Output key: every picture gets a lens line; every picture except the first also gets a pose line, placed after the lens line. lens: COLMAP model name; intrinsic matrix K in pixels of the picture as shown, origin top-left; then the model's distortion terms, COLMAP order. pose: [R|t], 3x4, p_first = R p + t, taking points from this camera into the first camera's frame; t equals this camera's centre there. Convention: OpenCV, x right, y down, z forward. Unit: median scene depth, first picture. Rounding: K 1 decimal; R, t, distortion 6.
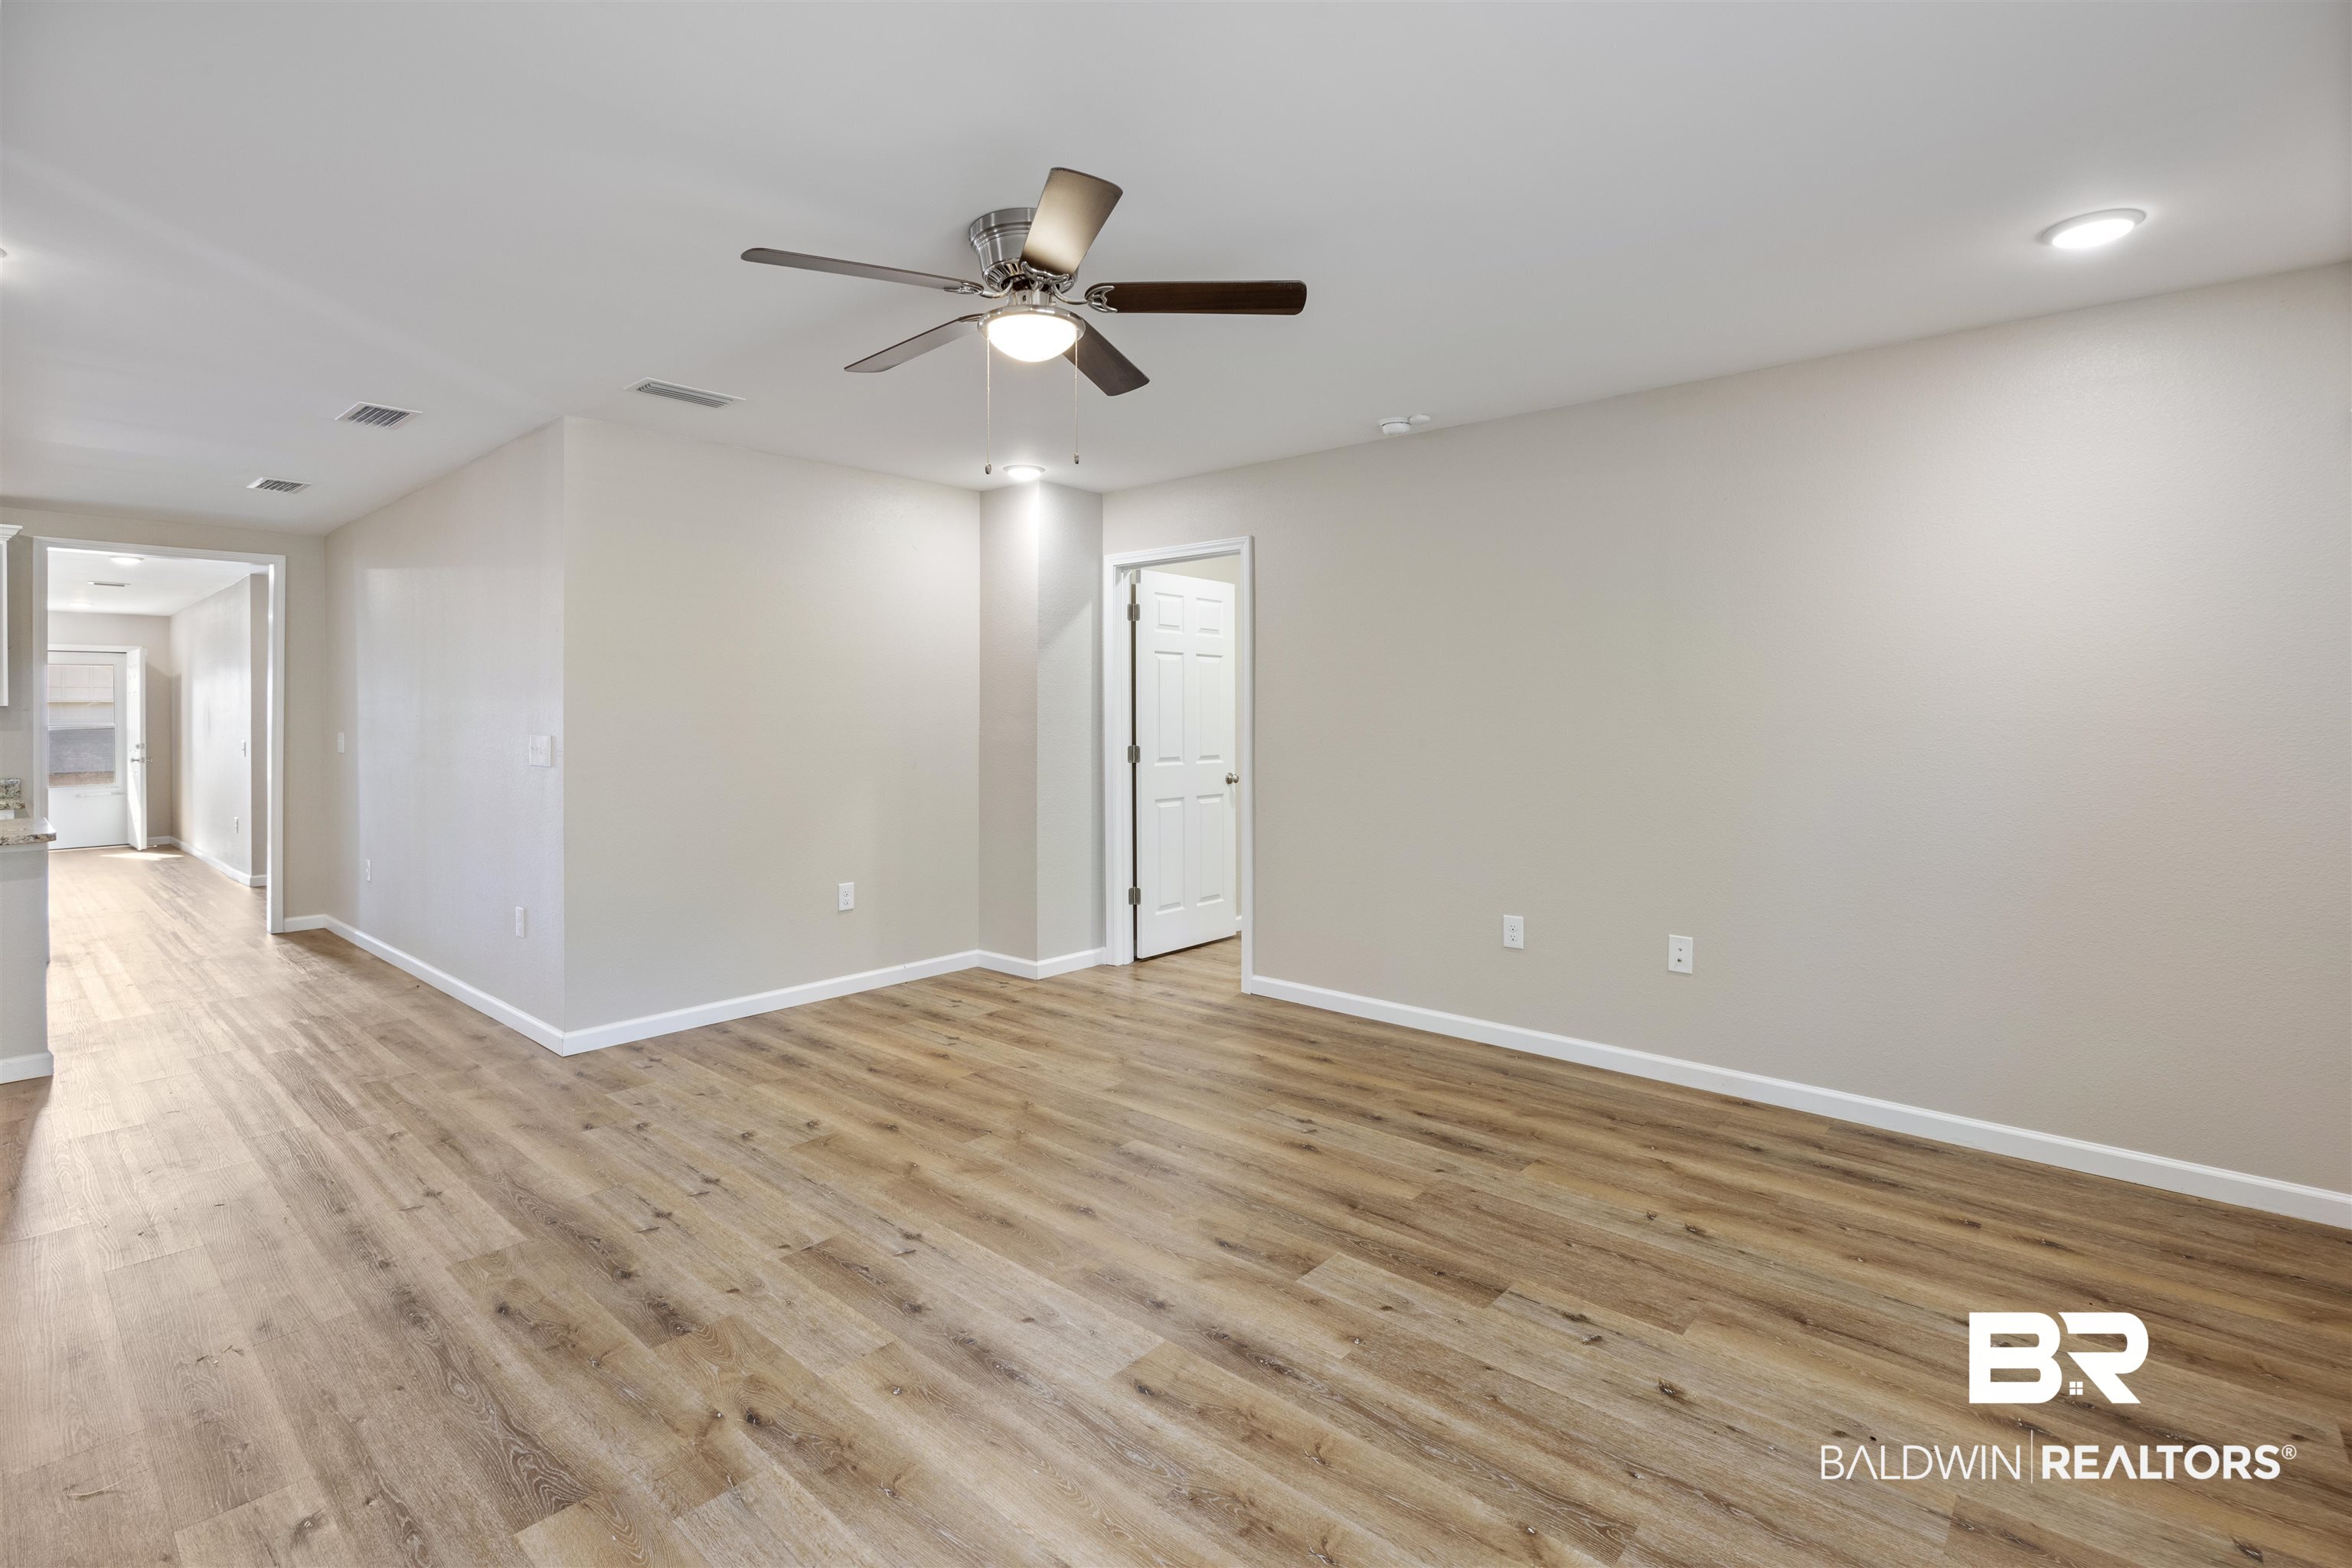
lens RADIAL K [[1098.3, 0, 1184.7], [0, 1098.3, 728.4], [0, 0, 1]] dist [-0.001219, -0.000582]
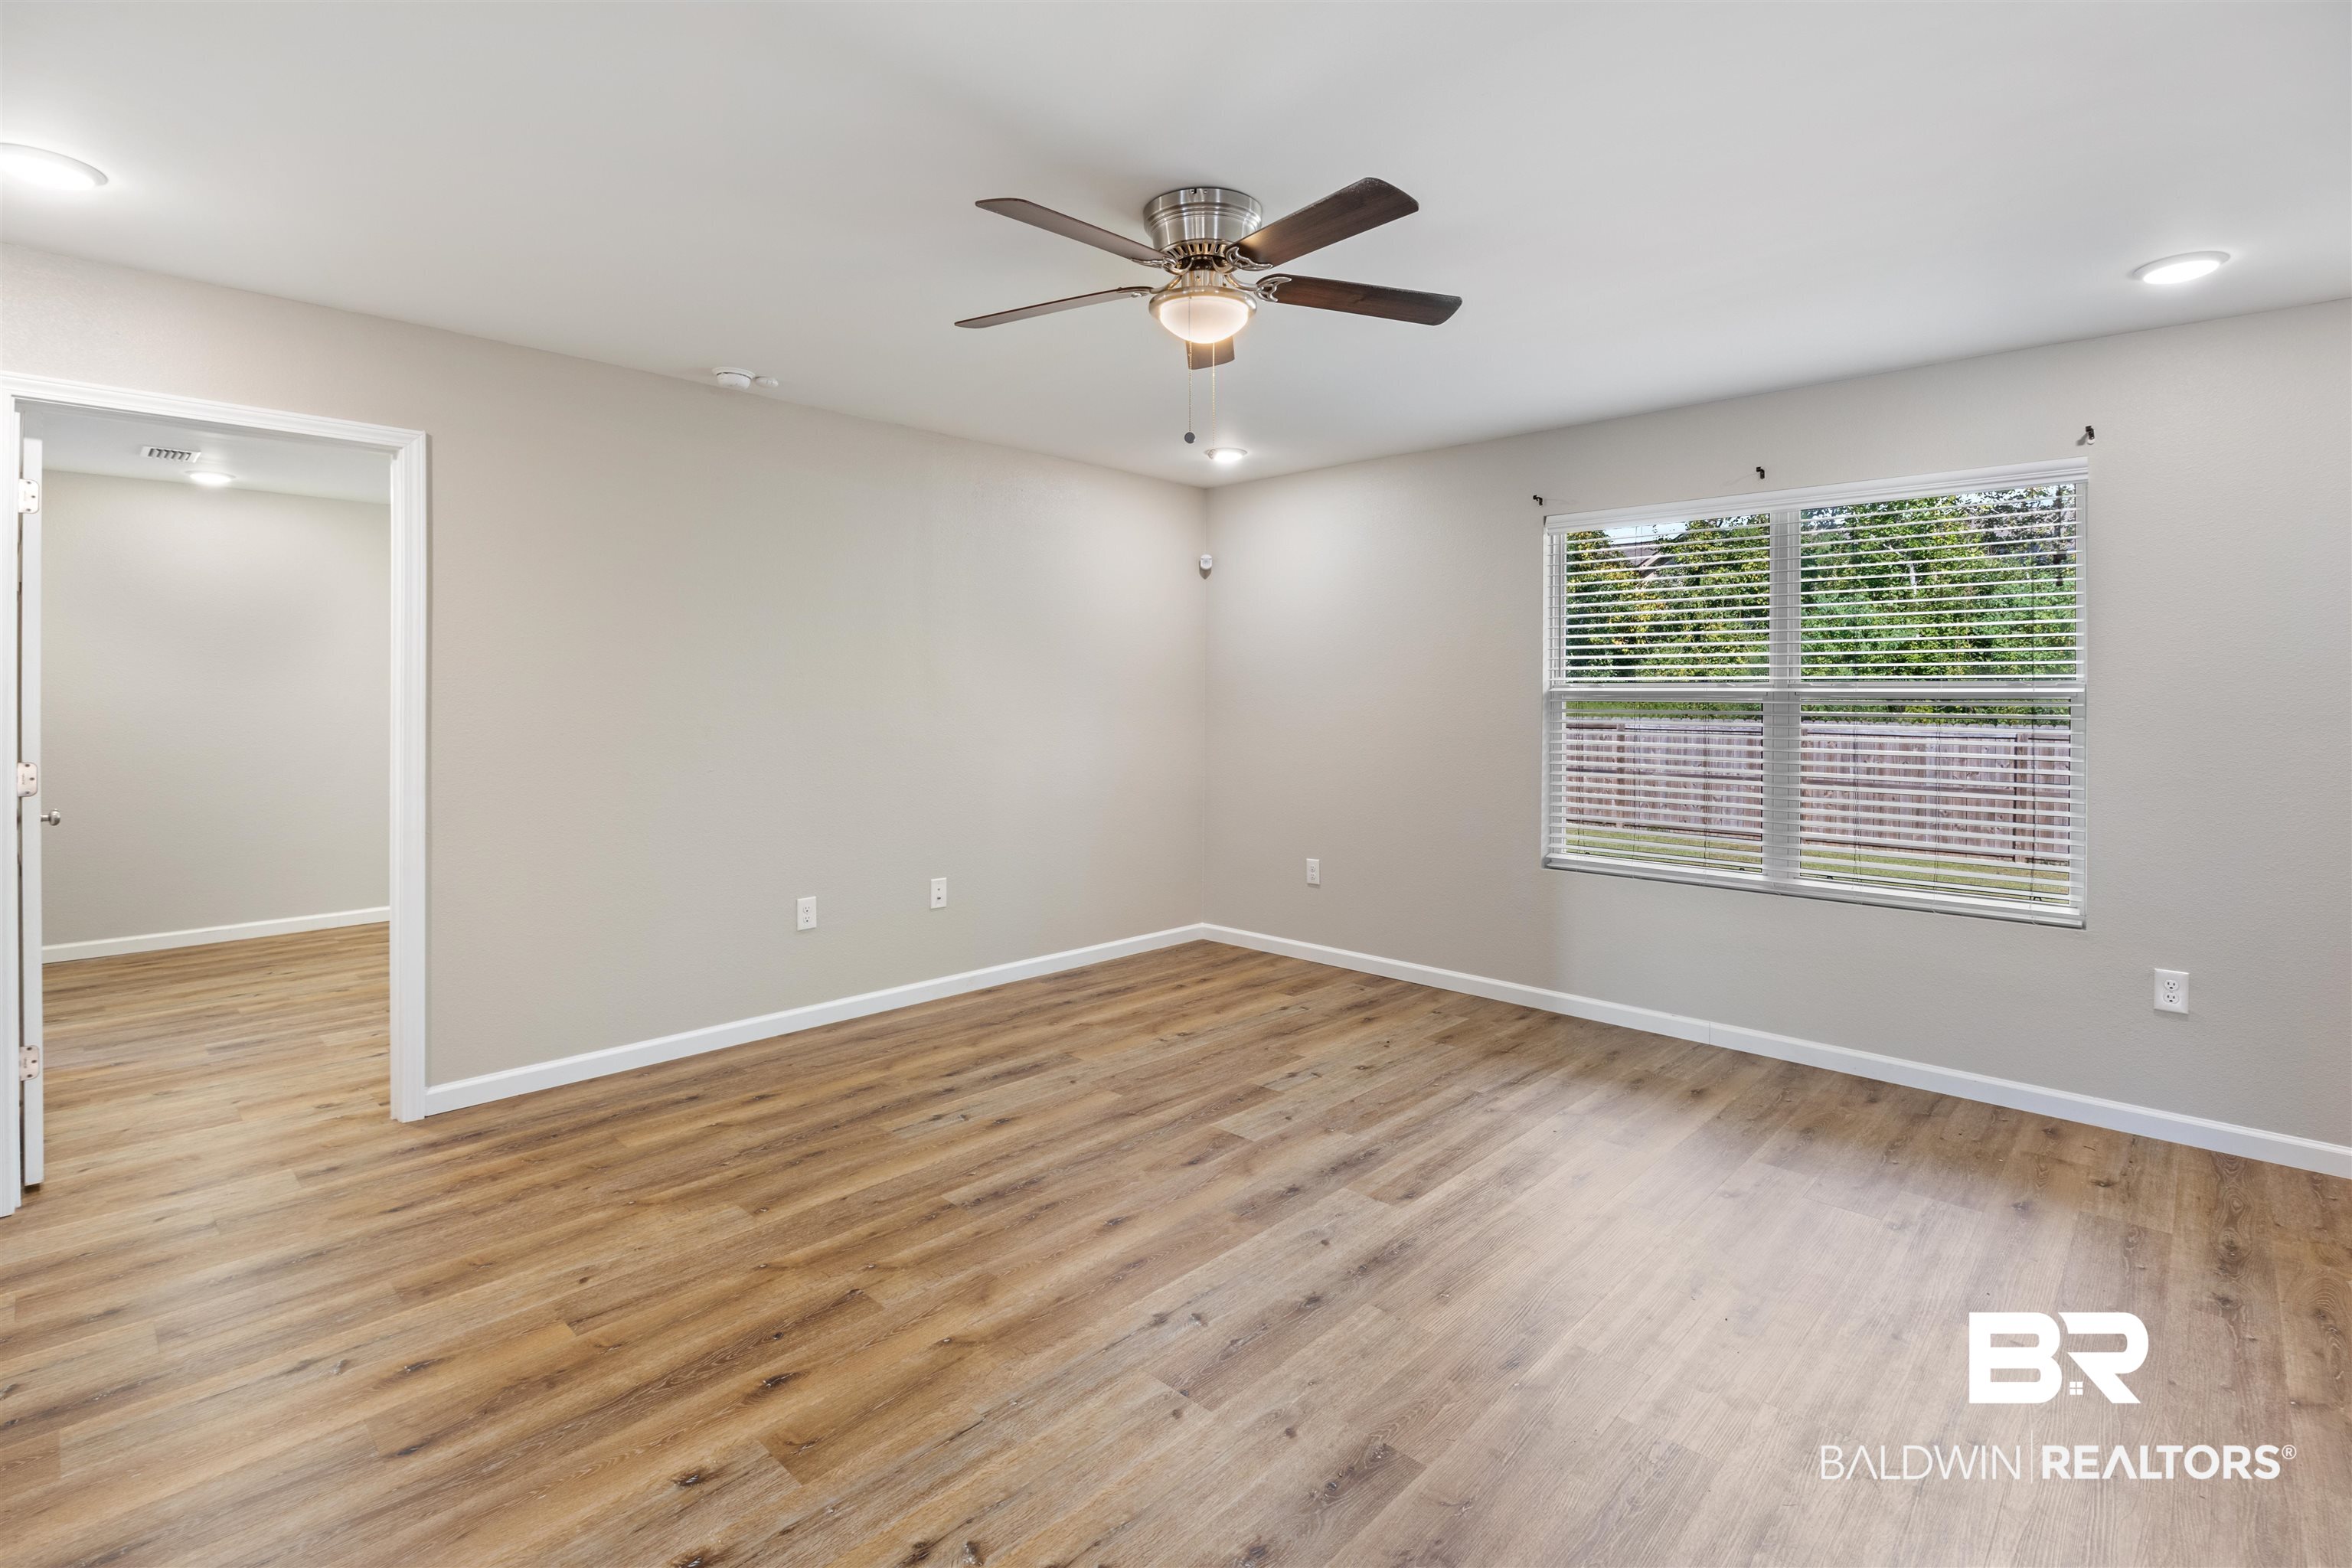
lens RADIAL K [[1098.3, 0, 1178.5], [0, 1098.3, 712.2], [0, 0, 1]] dist [-0.001219, -0.000582]
pose [[0.038519, -0.008704, 0.999220, -0.991504], [0.011921, 0.999895, 0.008251, -0.007737], [-0.999187, 0.011594, 0.038619, 0.867927]]
